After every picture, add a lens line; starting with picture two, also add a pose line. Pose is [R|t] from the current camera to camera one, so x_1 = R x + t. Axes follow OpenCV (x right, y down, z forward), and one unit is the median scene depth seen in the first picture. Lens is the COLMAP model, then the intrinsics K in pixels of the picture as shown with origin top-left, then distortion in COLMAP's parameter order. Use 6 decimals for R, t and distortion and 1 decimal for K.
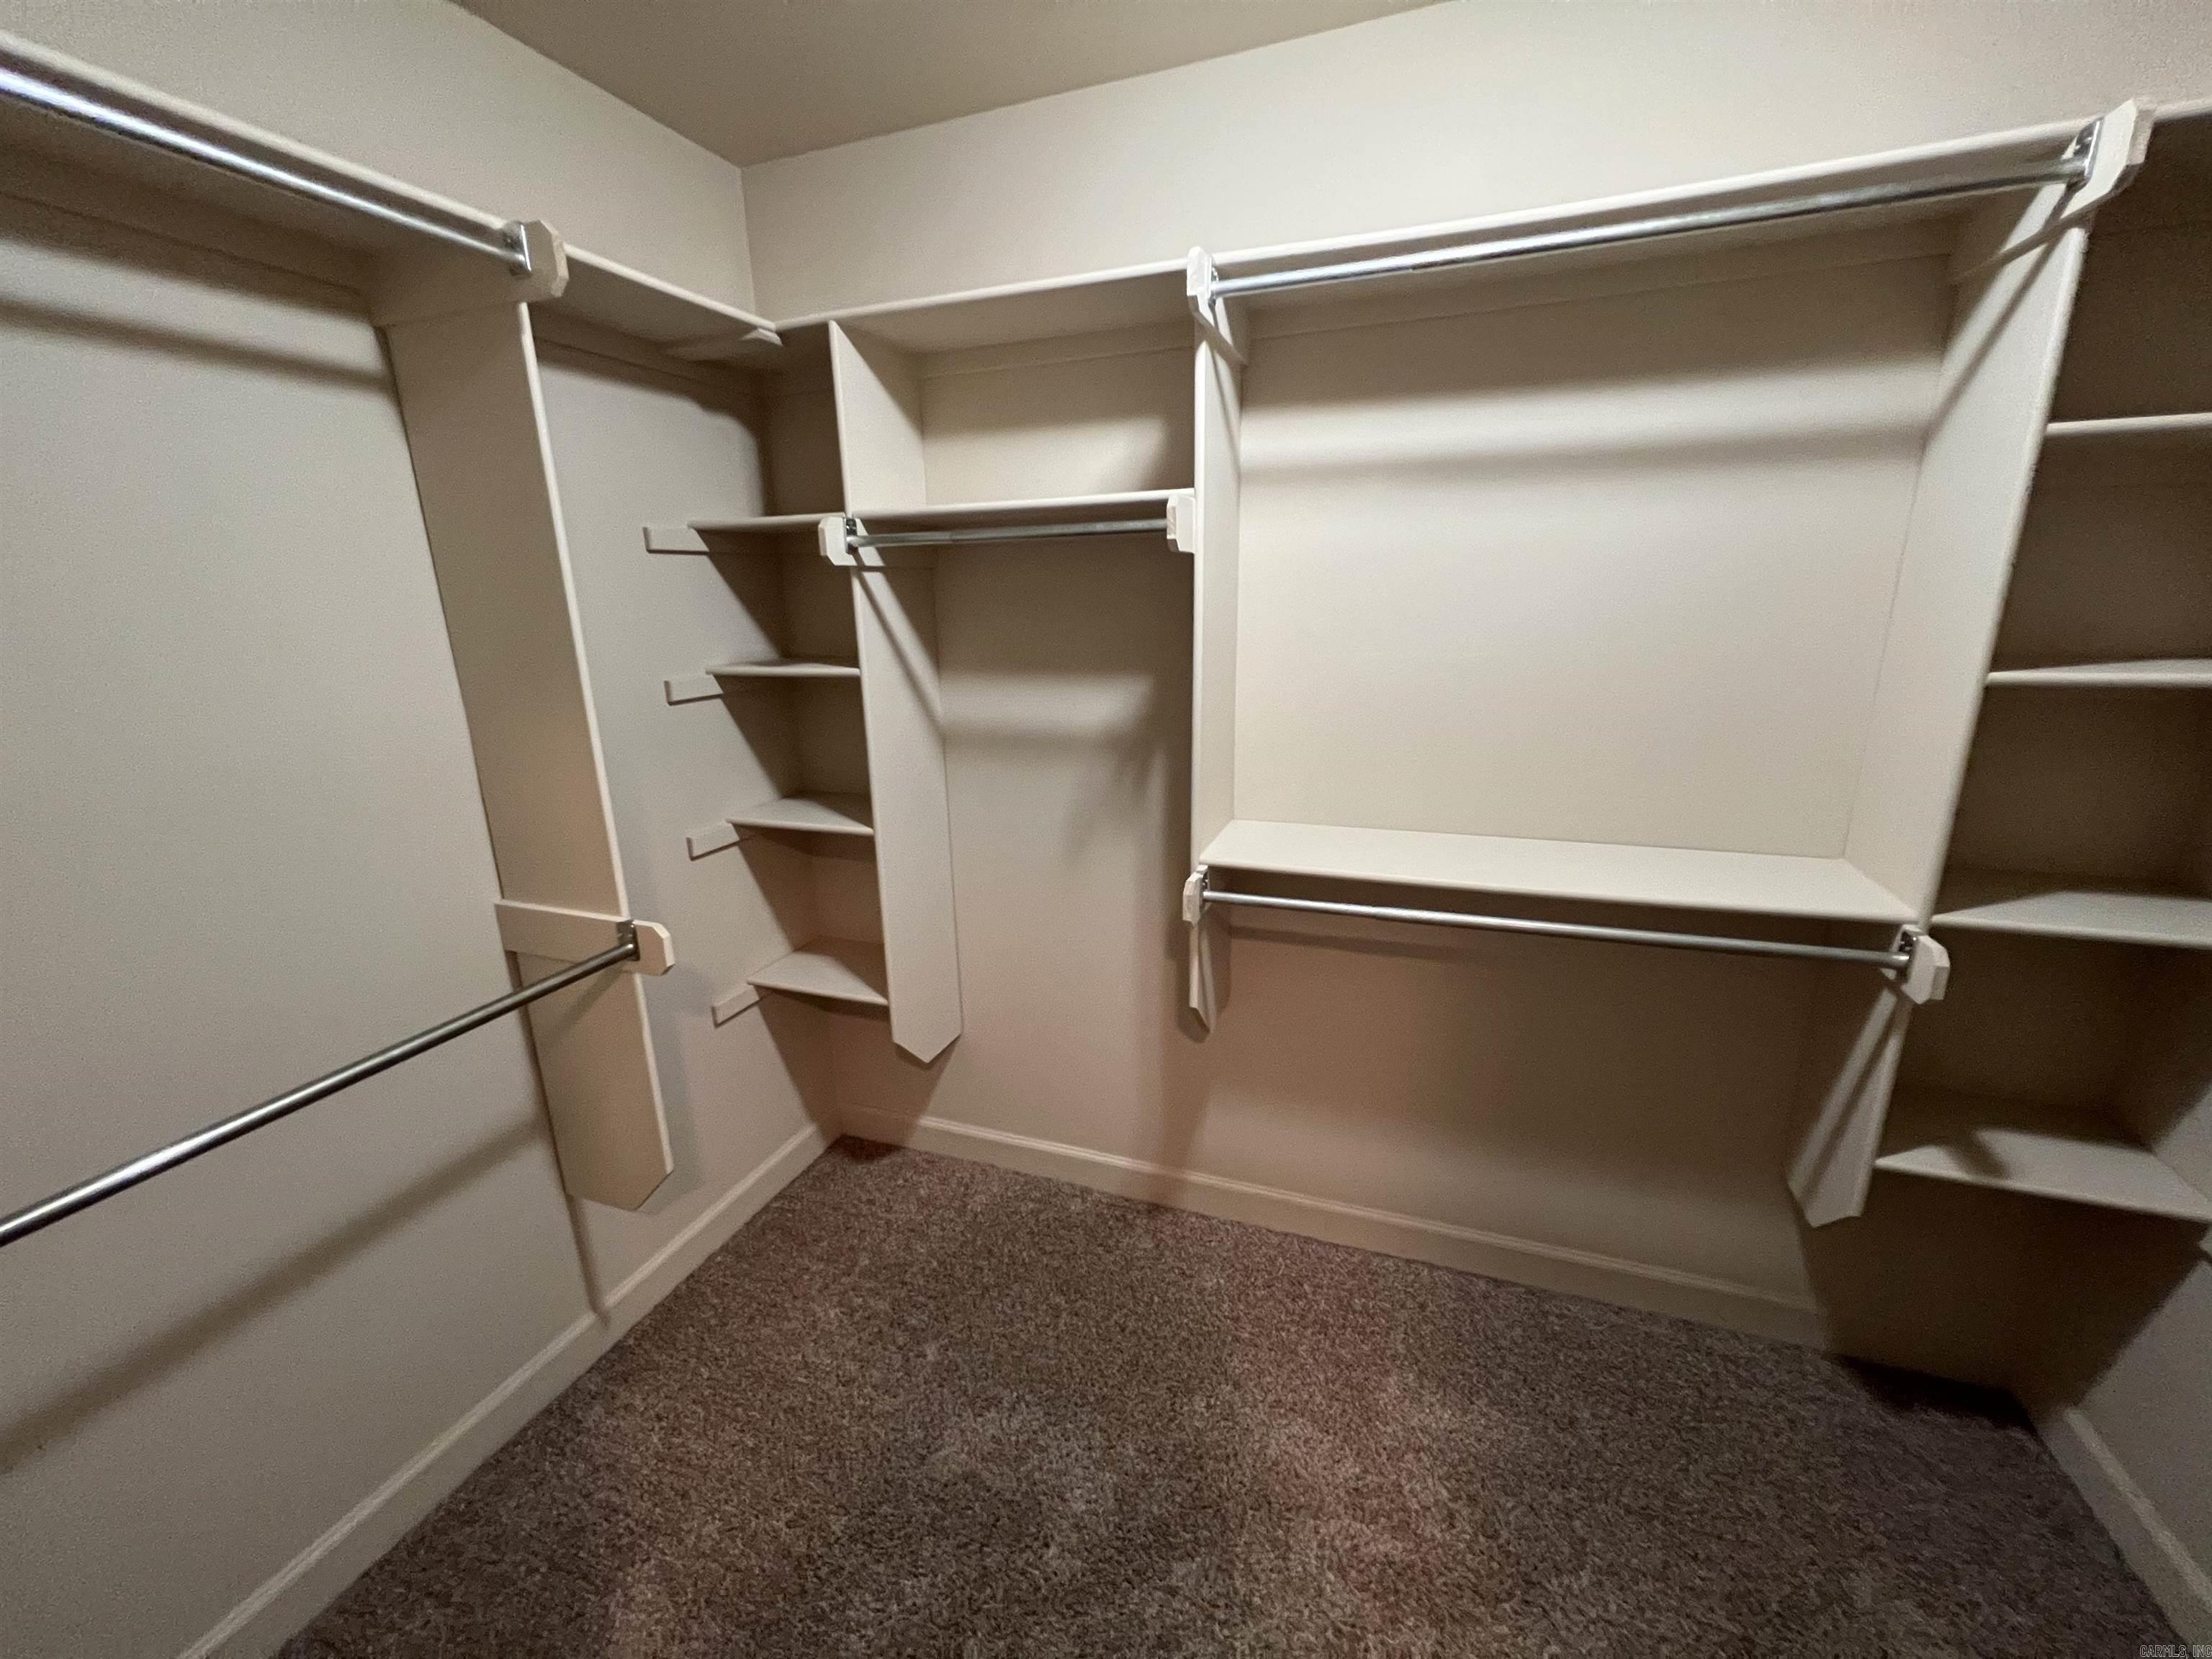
lens RADIAL K [[887.2, 0, 1106.2], [0, 887.2, 827.9], [0, 0, 1]] dist [-0.002798, 0.000277]
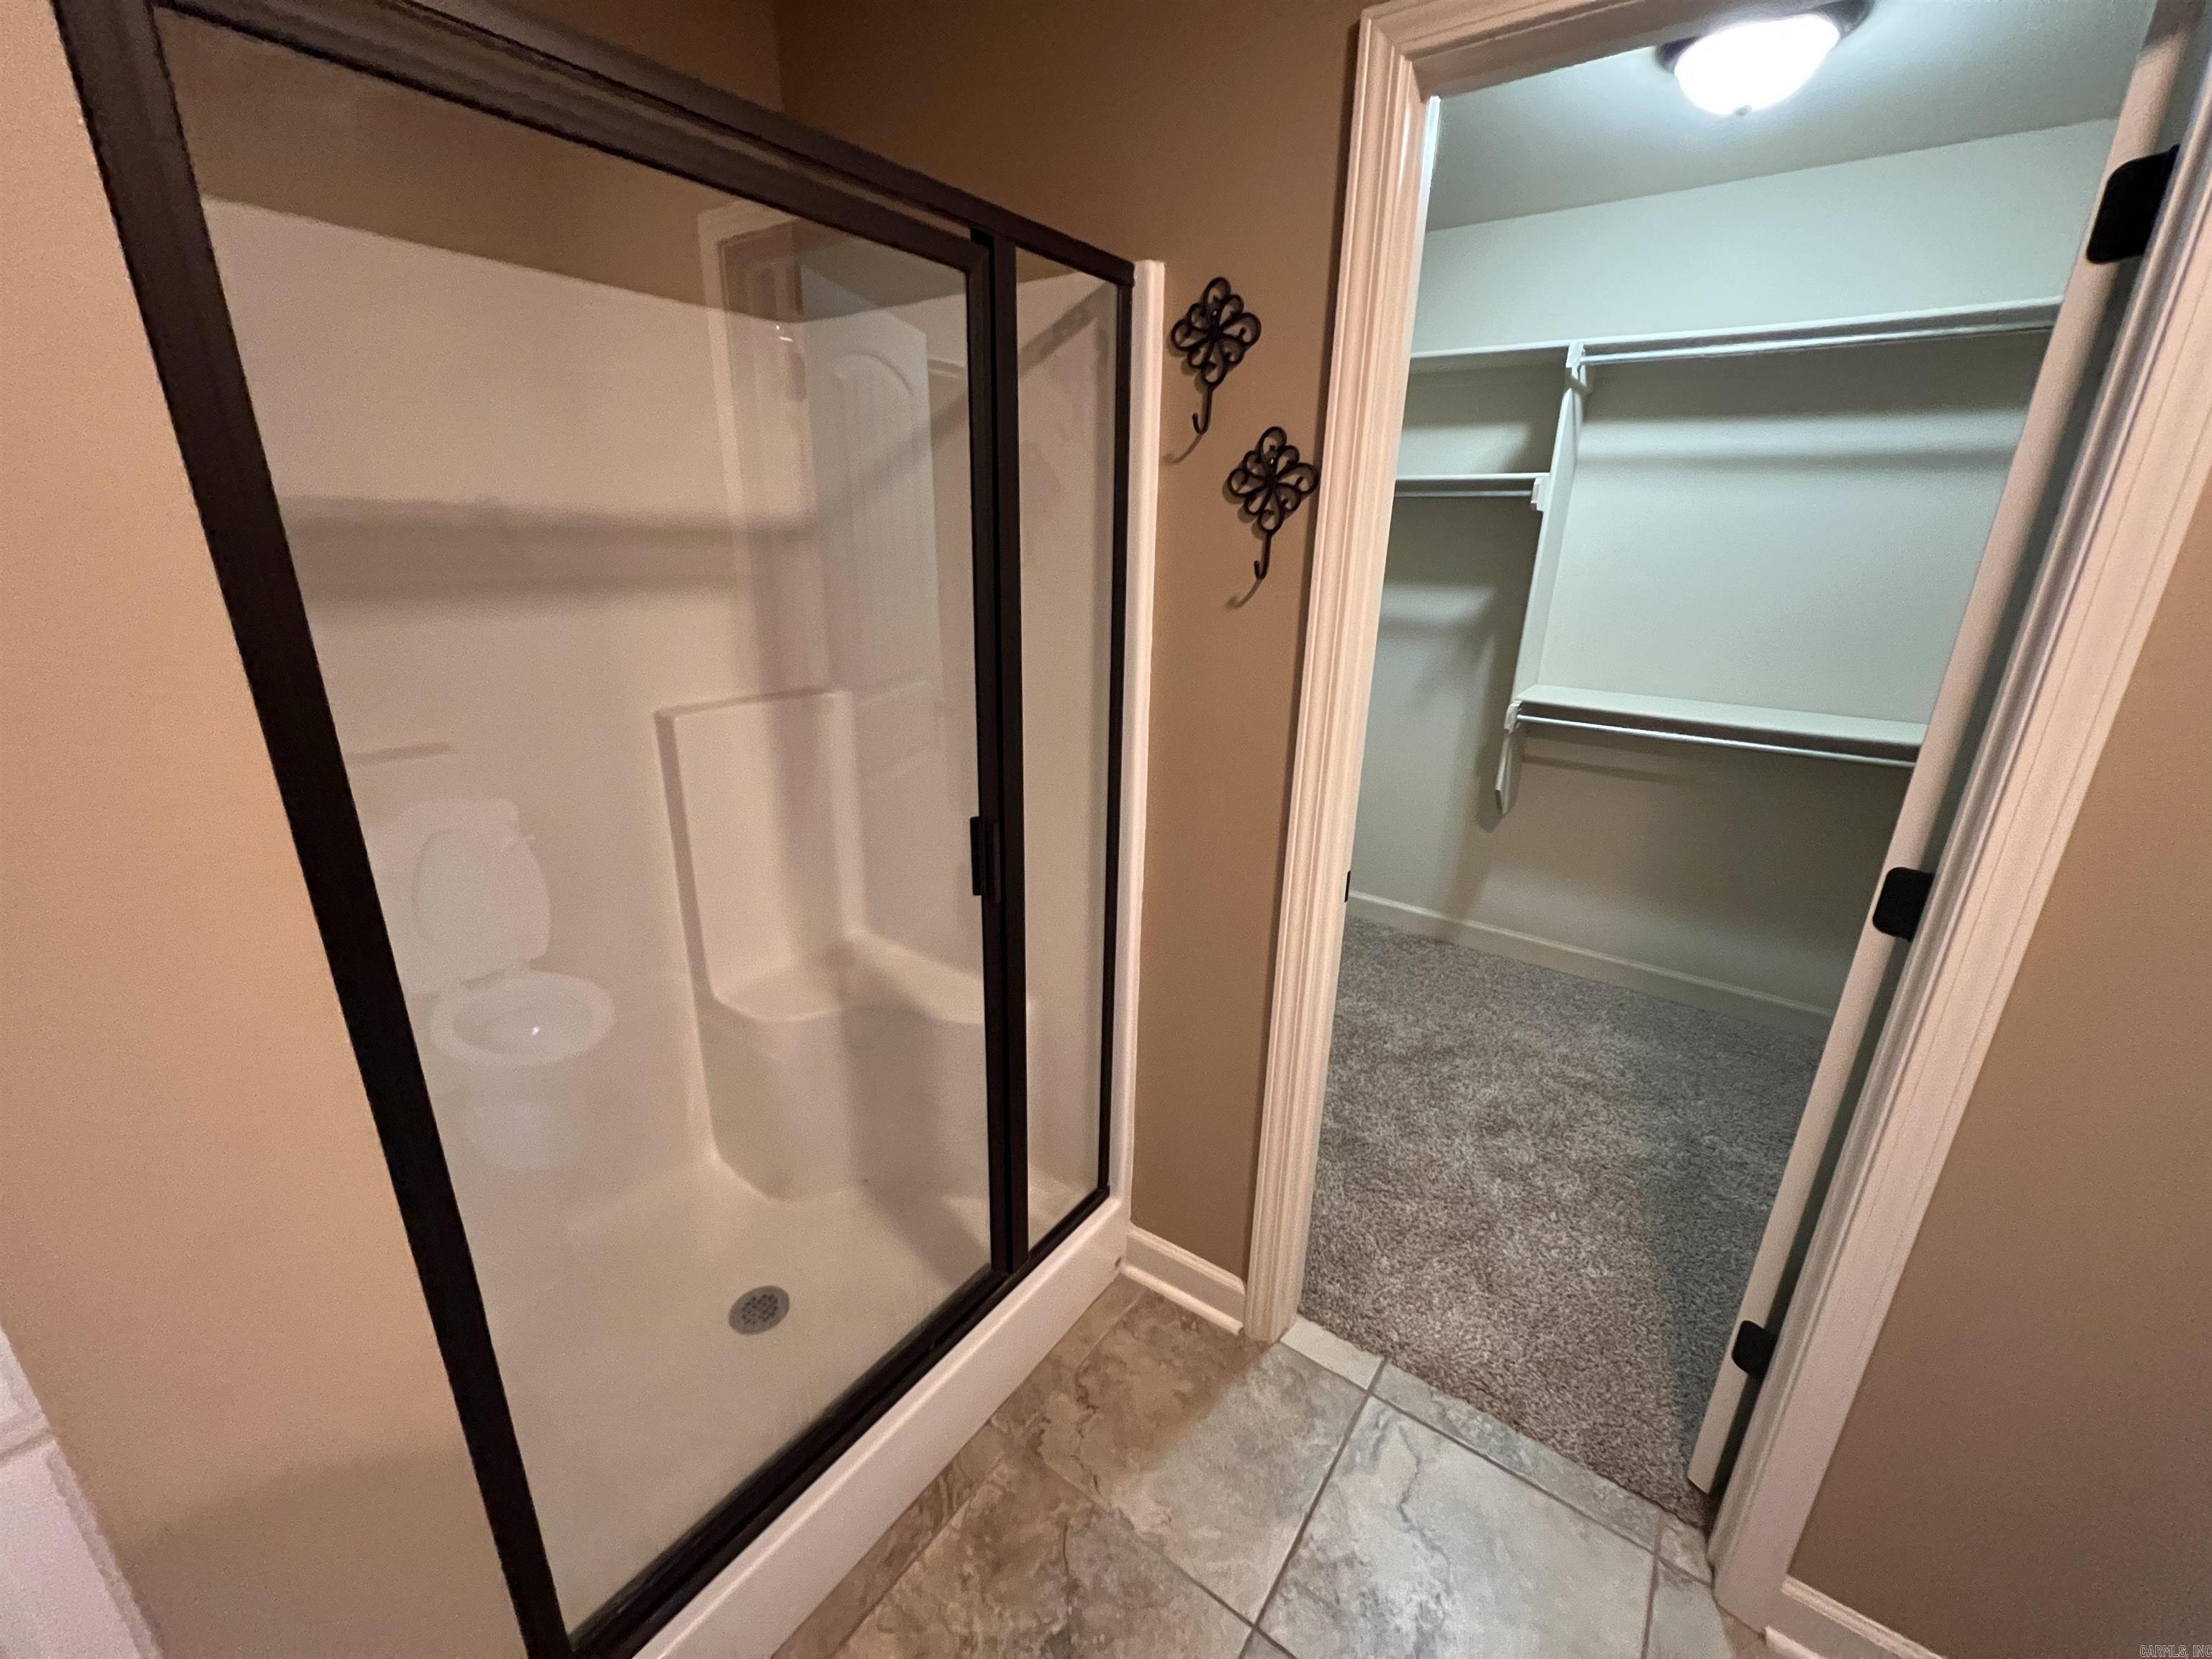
lens RADIAL K [[887.2, 0, 1103.7], [0, 887.2, 827.9], [0, 0, 1]] dist [-0.002798, 0.000277]
pose [[0.962471, 0.127014, -0.239826, -0.218672], [-0.114037, 0.991195, 0.067292, 0.264445], [0.246262, -0.037418, 0.968481, -0.844537]]
